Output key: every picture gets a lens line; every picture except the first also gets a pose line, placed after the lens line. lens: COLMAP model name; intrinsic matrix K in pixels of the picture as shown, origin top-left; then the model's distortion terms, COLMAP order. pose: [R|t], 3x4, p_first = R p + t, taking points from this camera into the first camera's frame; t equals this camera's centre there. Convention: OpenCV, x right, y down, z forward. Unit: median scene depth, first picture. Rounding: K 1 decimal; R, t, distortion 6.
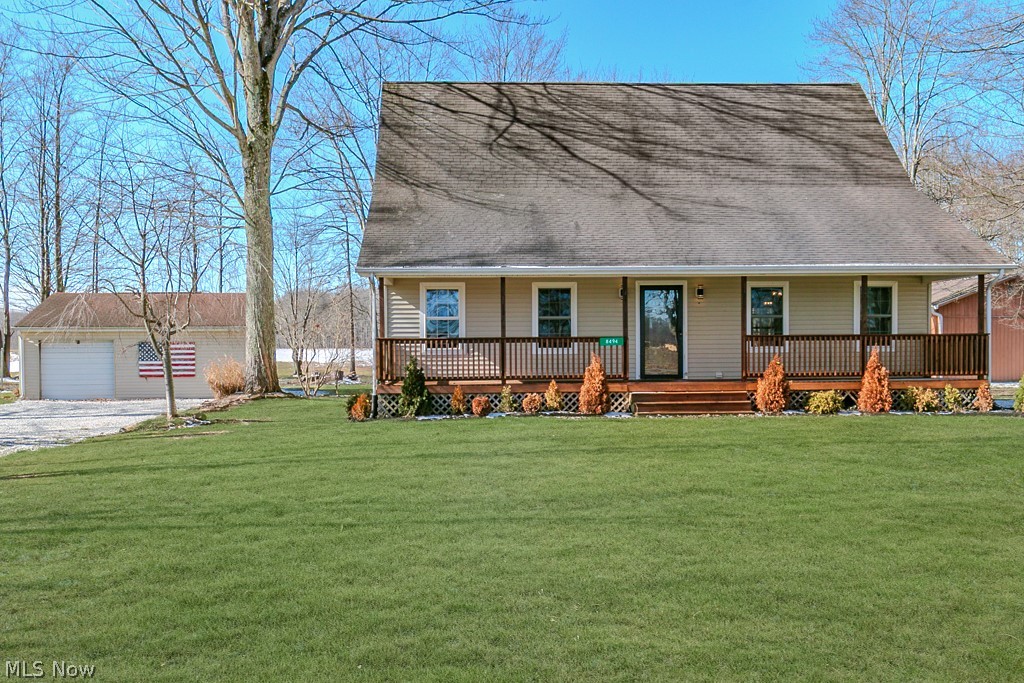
lens RADIAL K [[1328.1, 0, 512.0], [0, 1328.1, 341.5], [0, 0, 1]] dist [0.026487, 0.021100]
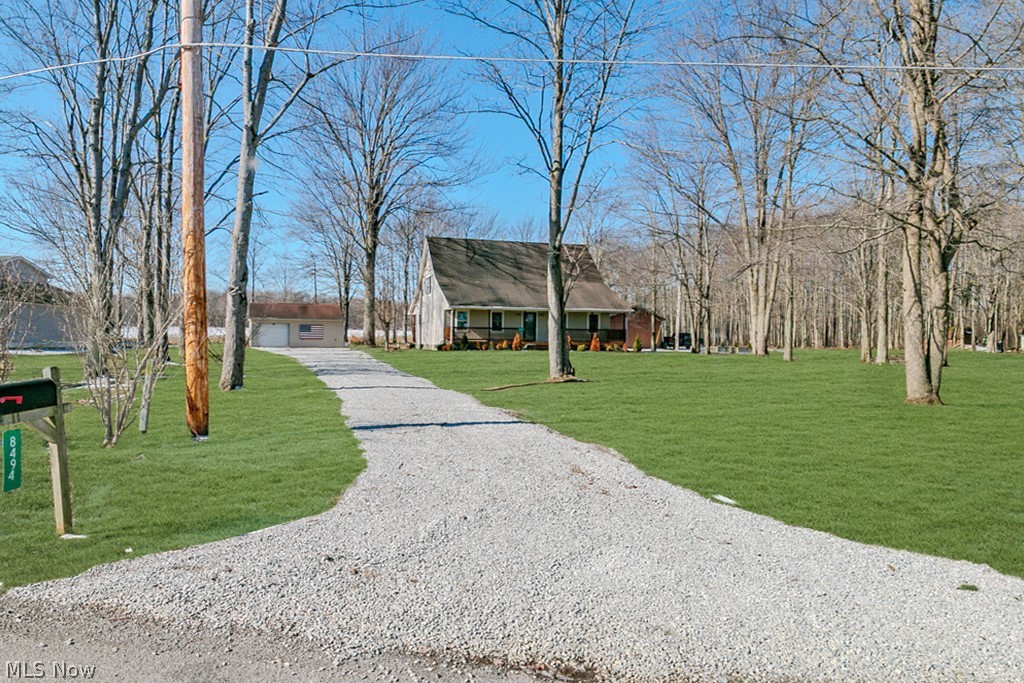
lens RADIAL K [[661.1, 0, 512.0], [0, 661.1, 341.5], [0, 0, 1]] dist [-0.000297, -0.000011]
pose [[0.983676, 0.021404, 0.178670, -0.209197], [-0.024902, 0.999539, 0.017356, 0.001848], [-0.178216, -0.021522, 0.983756, -0.555935]]
